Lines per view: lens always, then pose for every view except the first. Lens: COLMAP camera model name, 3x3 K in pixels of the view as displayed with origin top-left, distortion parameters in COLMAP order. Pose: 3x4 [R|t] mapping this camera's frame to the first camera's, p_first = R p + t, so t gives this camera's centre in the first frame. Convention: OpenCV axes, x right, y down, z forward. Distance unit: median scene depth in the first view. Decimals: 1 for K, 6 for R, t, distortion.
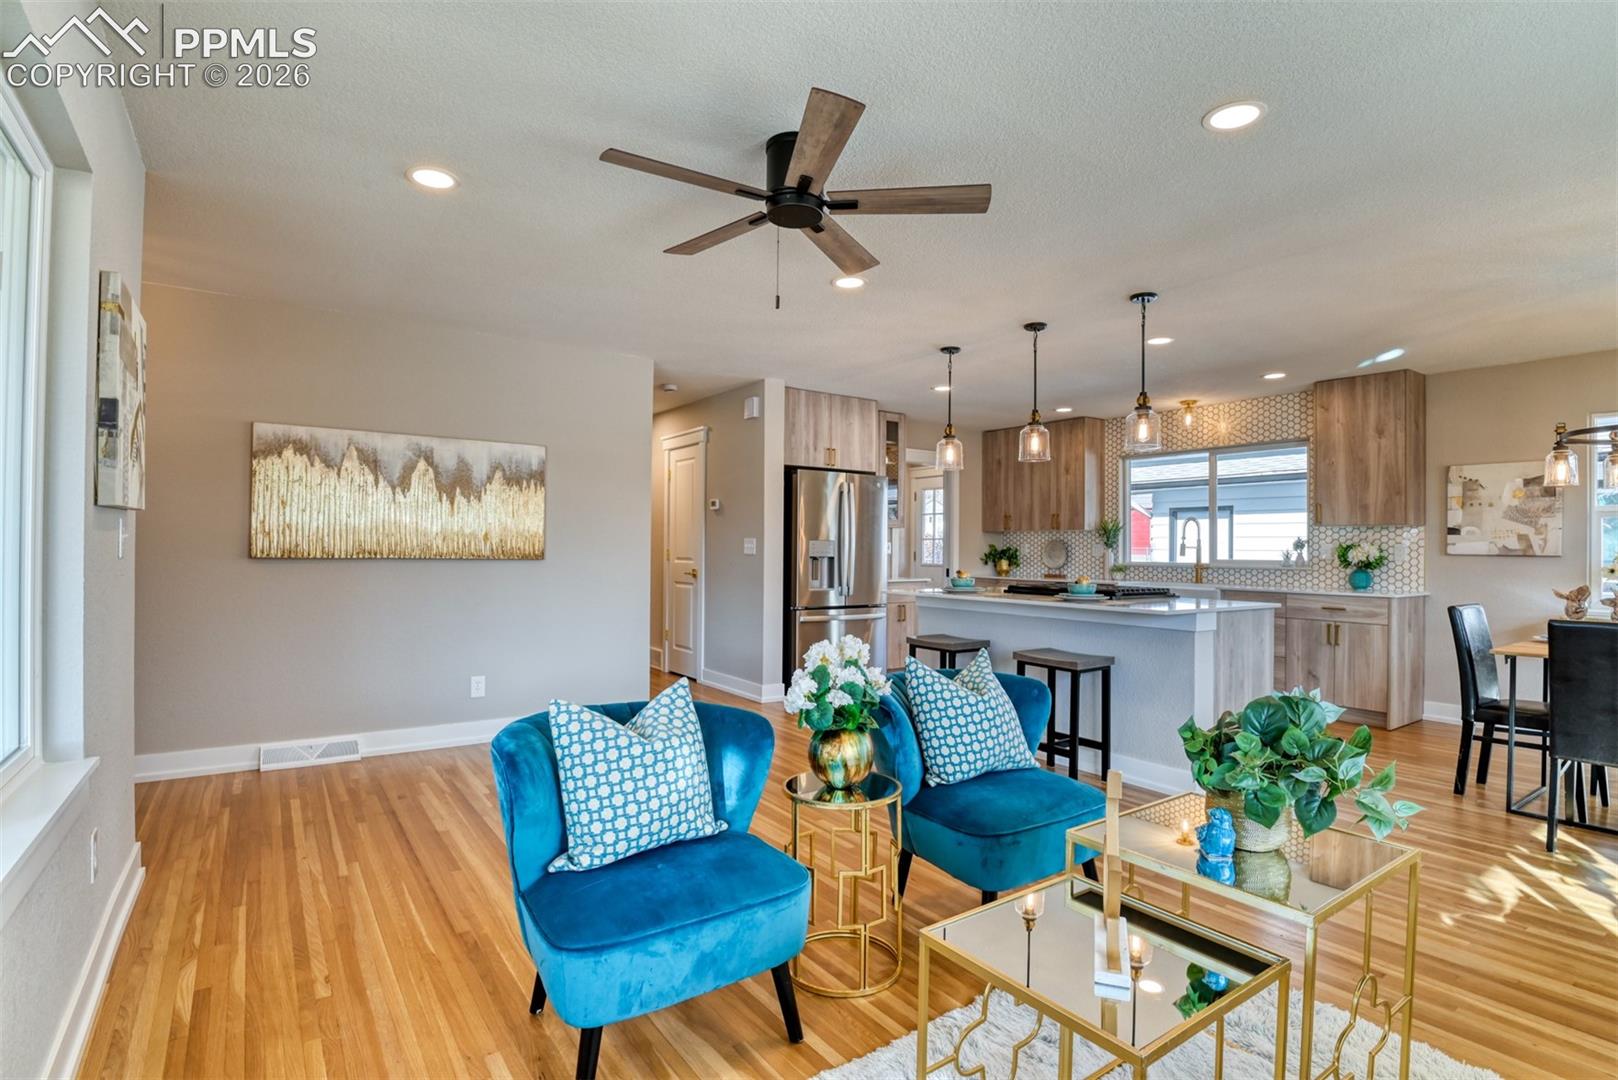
lens RADIAL K [[799.6, 0, 810.9], [0, 799.6, 540.3], [0, 0, 1]] dist [-0.019342, -0.002949]
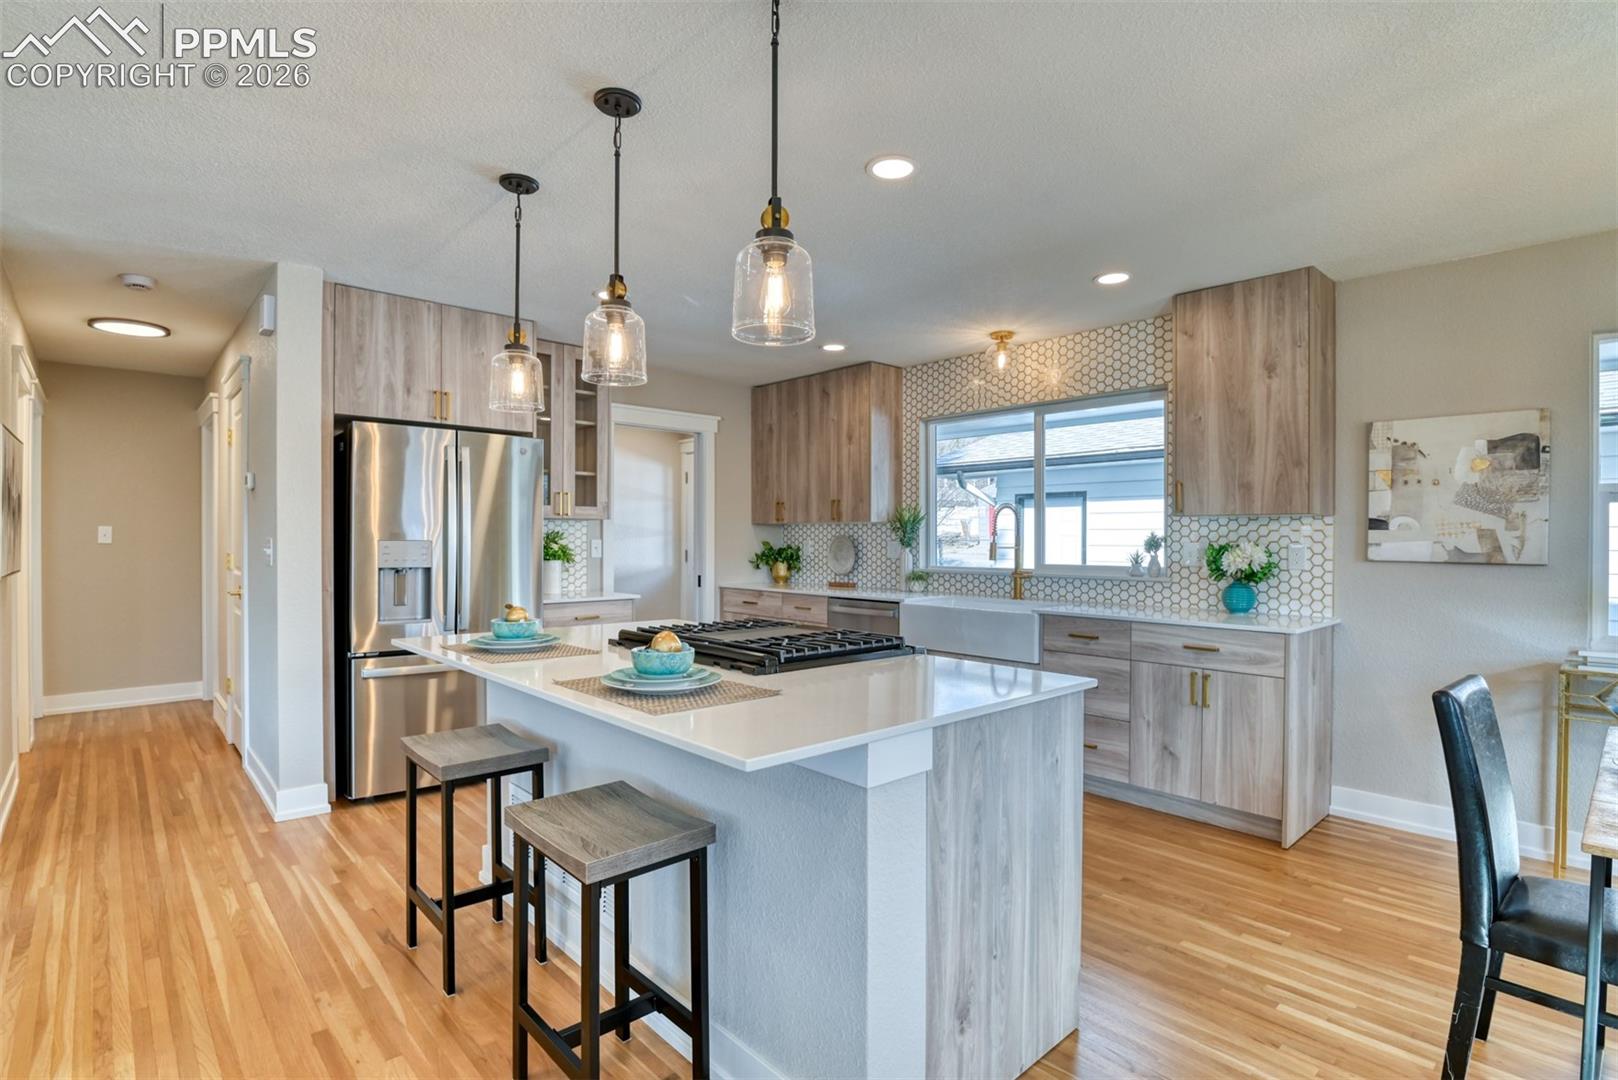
lens RADIAL K [[799.6, 0, 807.9], [0, 799.6, 538.0], [0, 0, 1]] dist [-0.019342, -0.002949]
pose [[0.992283, -0.004045, 0.123930, 0.246620], [0.002839, 0.999947, 0.009904, -0.007070], [-0.123964, -0.009476, 0.992242, 0.373864]]
